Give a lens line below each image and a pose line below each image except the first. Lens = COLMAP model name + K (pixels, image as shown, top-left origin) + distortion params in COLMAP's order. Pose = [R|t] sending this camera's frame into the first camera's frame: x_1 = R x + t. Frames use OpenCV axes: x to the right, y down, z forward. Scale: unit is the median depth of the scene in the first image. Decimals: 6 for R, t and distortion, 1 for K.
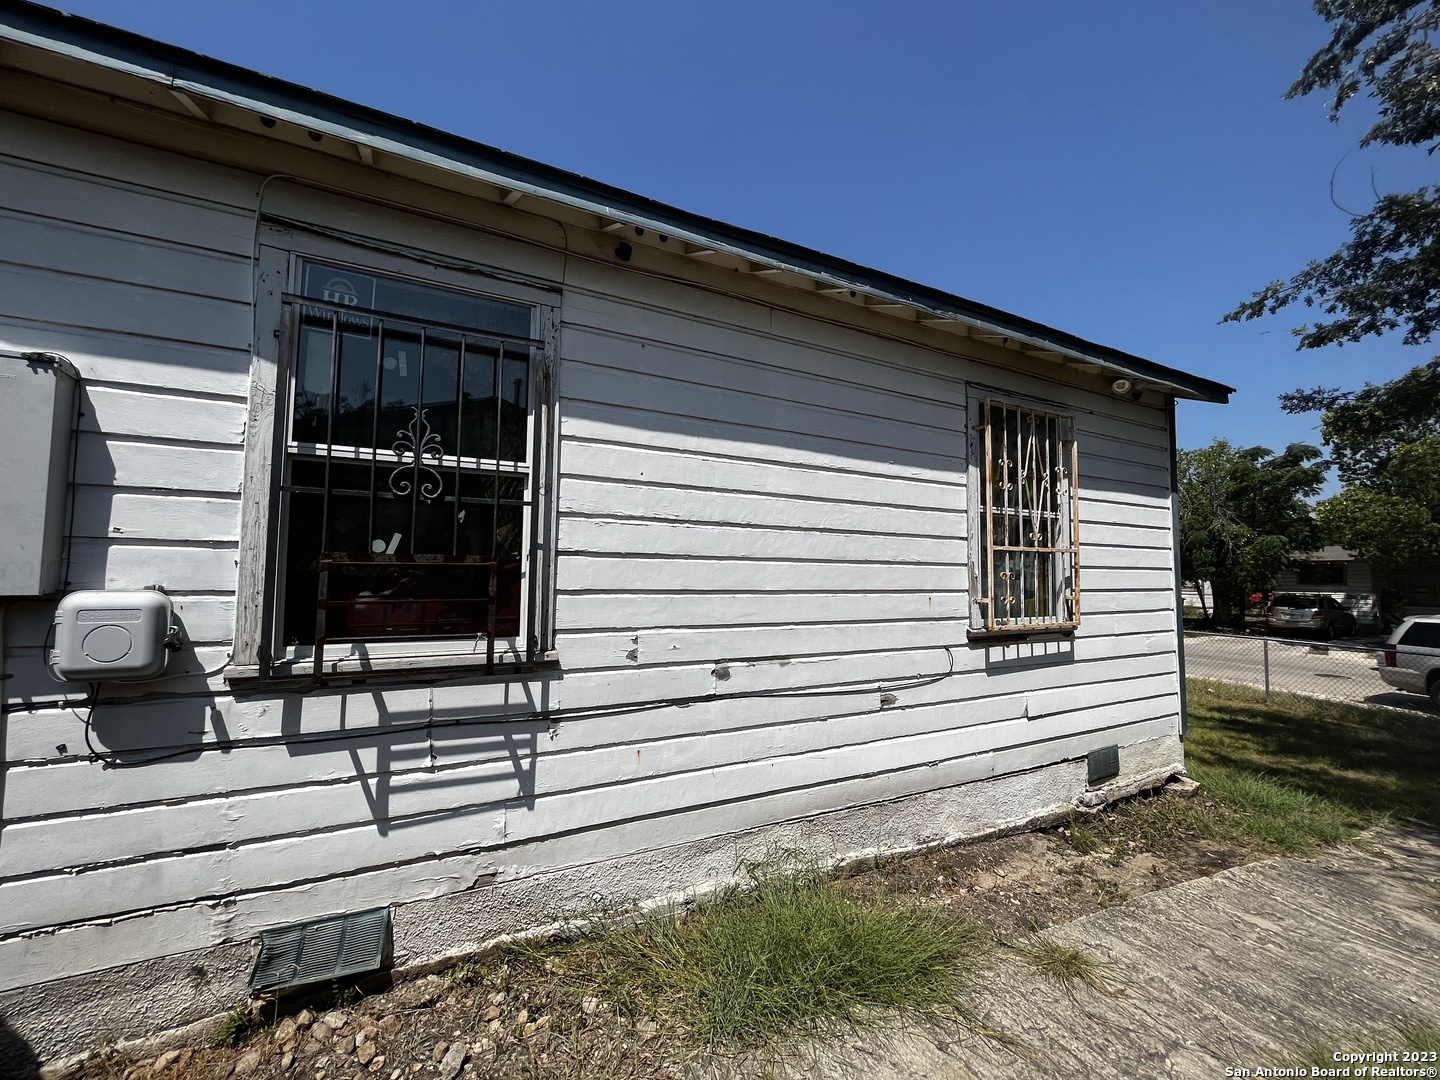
lens RADIAL K [[587.1, 0, 715.9], [0, 587.1, 538.0], [0, 0, 1]] dist [-0.004098, 0.000292]
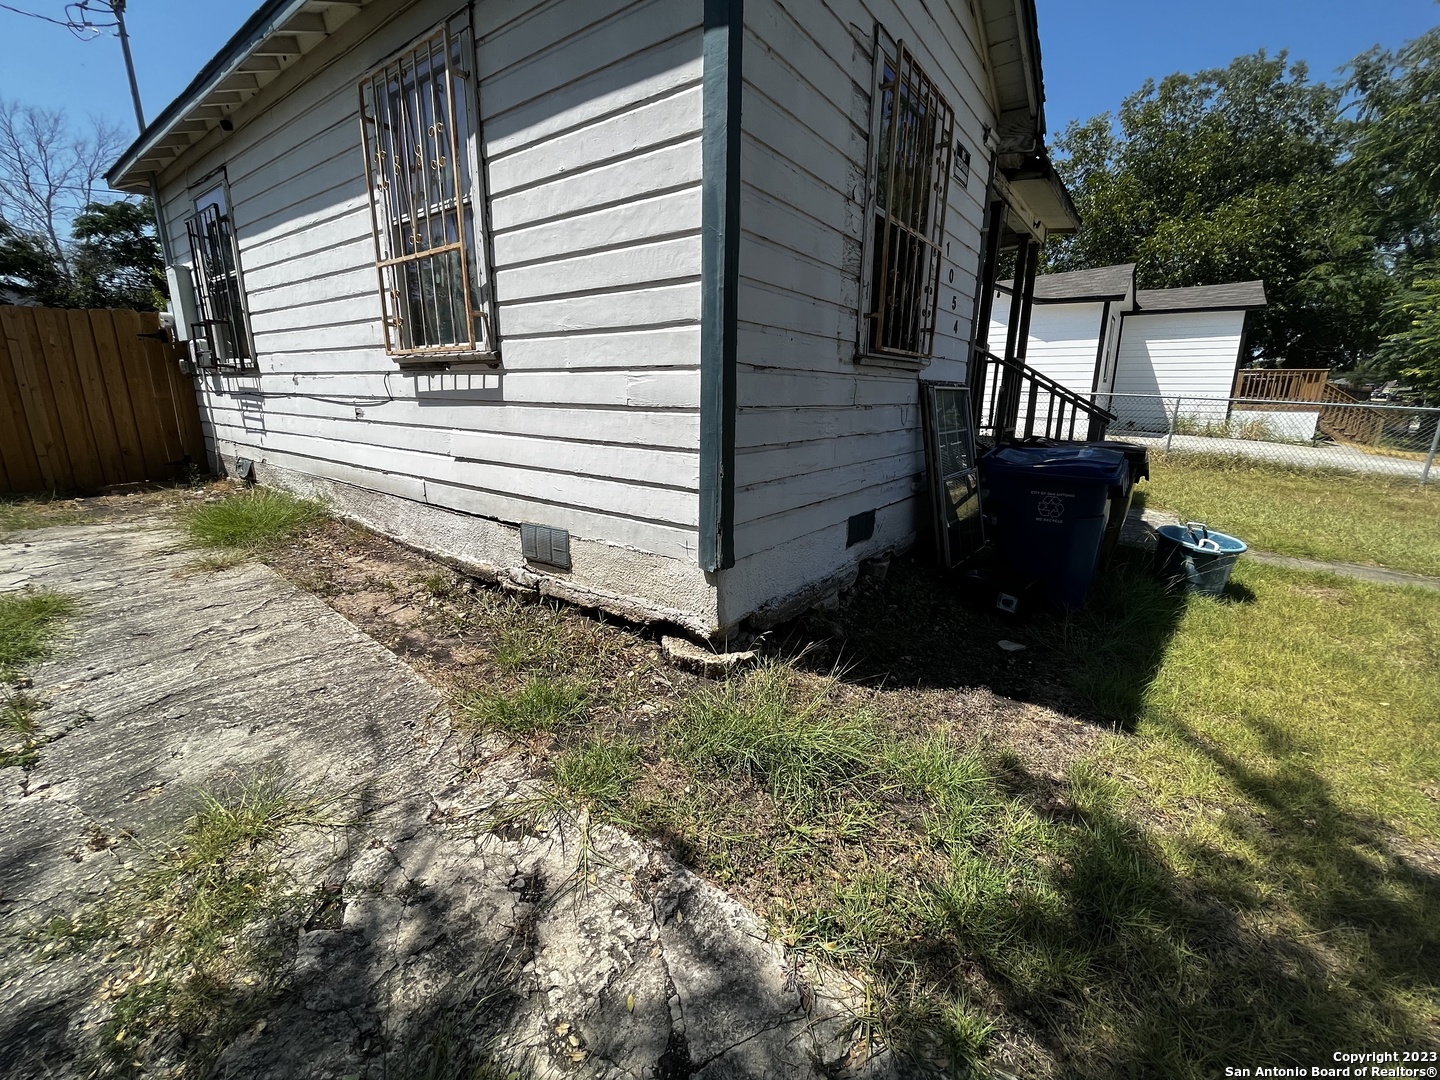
lens RADIAL K [[587.1, 0, 716.6], [0, 587.1, 536.1], [0, 0, 1]] dist [-0.004098, 0.000292]
pose [[0.437035, 0.206346, -0.875455, 1.547322], [0.040245, 0.967868, 0.248219, 0.215512], [0.898544, -0.143713, 0.414688, 0.974703]]
